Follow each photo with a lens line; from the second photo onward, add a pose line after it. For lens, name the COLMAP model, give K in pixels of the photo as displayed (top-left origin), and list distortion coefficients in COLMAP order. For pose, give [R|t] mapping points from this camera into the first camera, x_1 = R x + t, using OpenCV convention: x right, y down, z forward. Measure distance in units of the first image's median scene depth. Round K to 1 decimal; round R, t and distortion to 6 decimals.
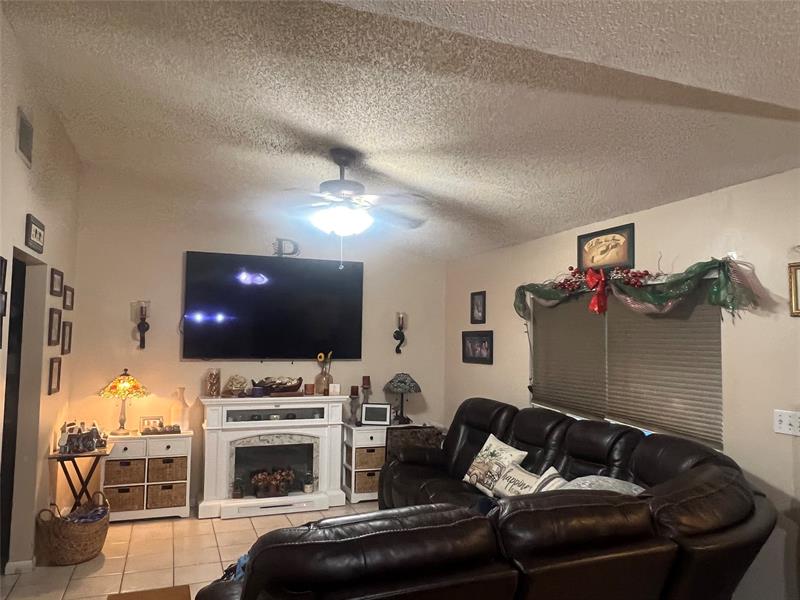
lens RADIAL K [[580.3, 0, 397.2], [0, 580.3, 305.1], [0, 0, 1]] dist [-0.007725, -0.002510]
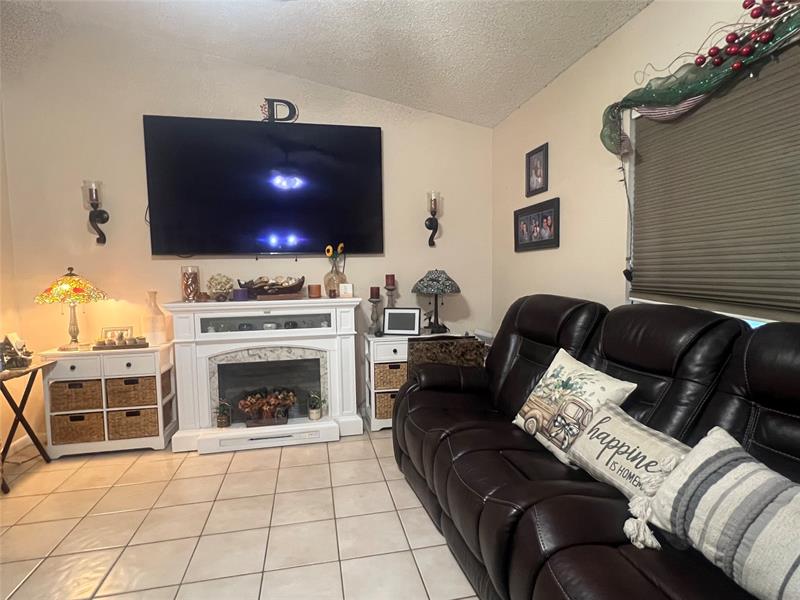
lens RADIAL K [[427.2, 0, 396.5], [0, 427.2, 304.2], [0, 0, 1]] dist [-0.000517, -0.001464]
pose [[0.985417, -0.019362, -0.169050, 0.063691], [0.042244, 0.990238, 0.132830, 0.101208], [0.164828, -0.138035, 0.976616, 0.501185]]
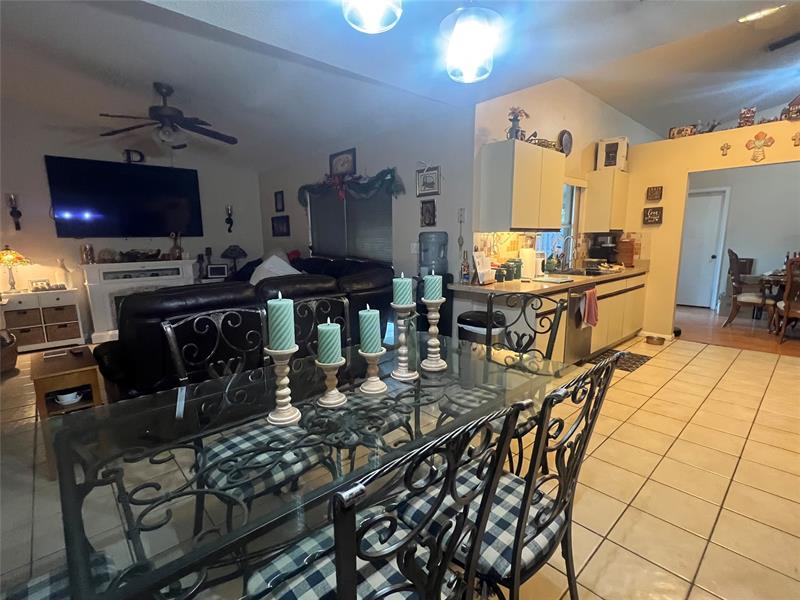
lens RADIAL K [[382.8, 0, 398.9], [0, 382.8, 301.2], [0, 0, 1]] dist [-0.001923, 0.000914]
pose [[0.930962, -0.086959, 0.354610, 0.054174], [0.004563, 0.973919, 0.226850, 0.039181], [-0.365088, -0.209570, 0.907078, -0.166516]]
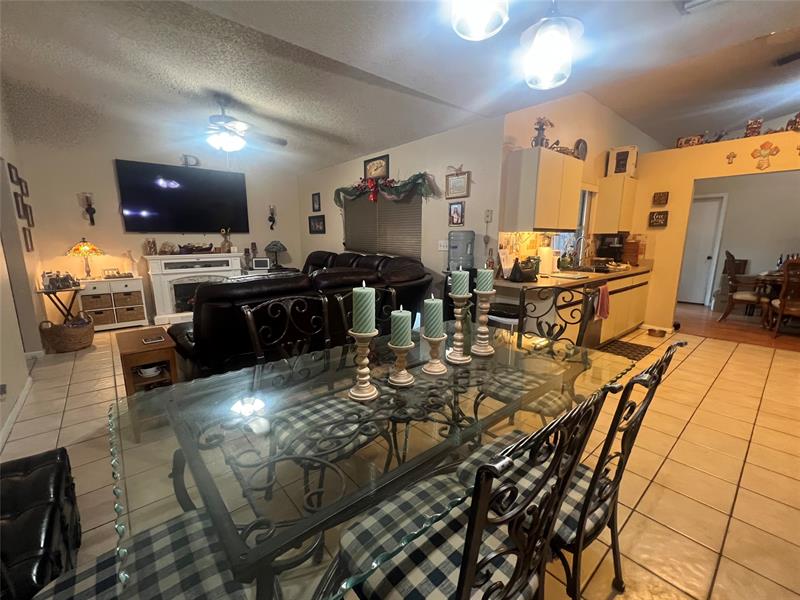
lens RADIAL K [[340.3, 0, 400.3], [0, 340.3, 300.7], [0, 0, 1]] dist [-0.001659, 0.000568]
pose [[0.942176, -0.076666, 0.326231, 0.018969], [-0.006734, 0.968952, 0.247158, 0.042465], [-0.335051, -0.235063, 0.912407, -0.148445]]
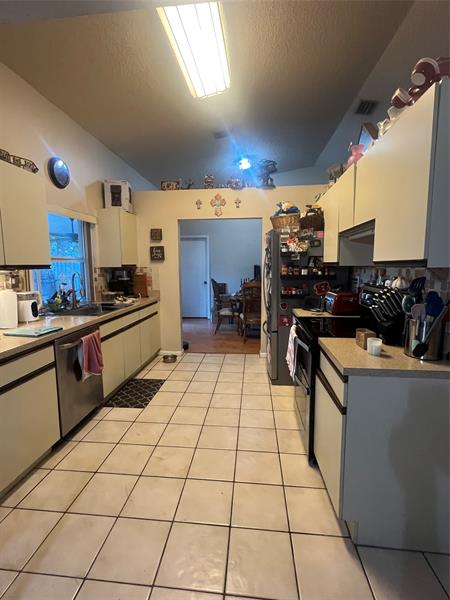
lens RADIAL K [[287.1, 0, 225.0], [0, 287.1, 299.3], [0, 0, 1]] dist [-0.001923, 0.000914]
pose [[0.445996, -0.127599, 0.885893, 0.334347], [-0.043323, 0.985548, 0.163763, 0.037381], [-0.893986, -0.111417, 0.434022, -0.042608]]
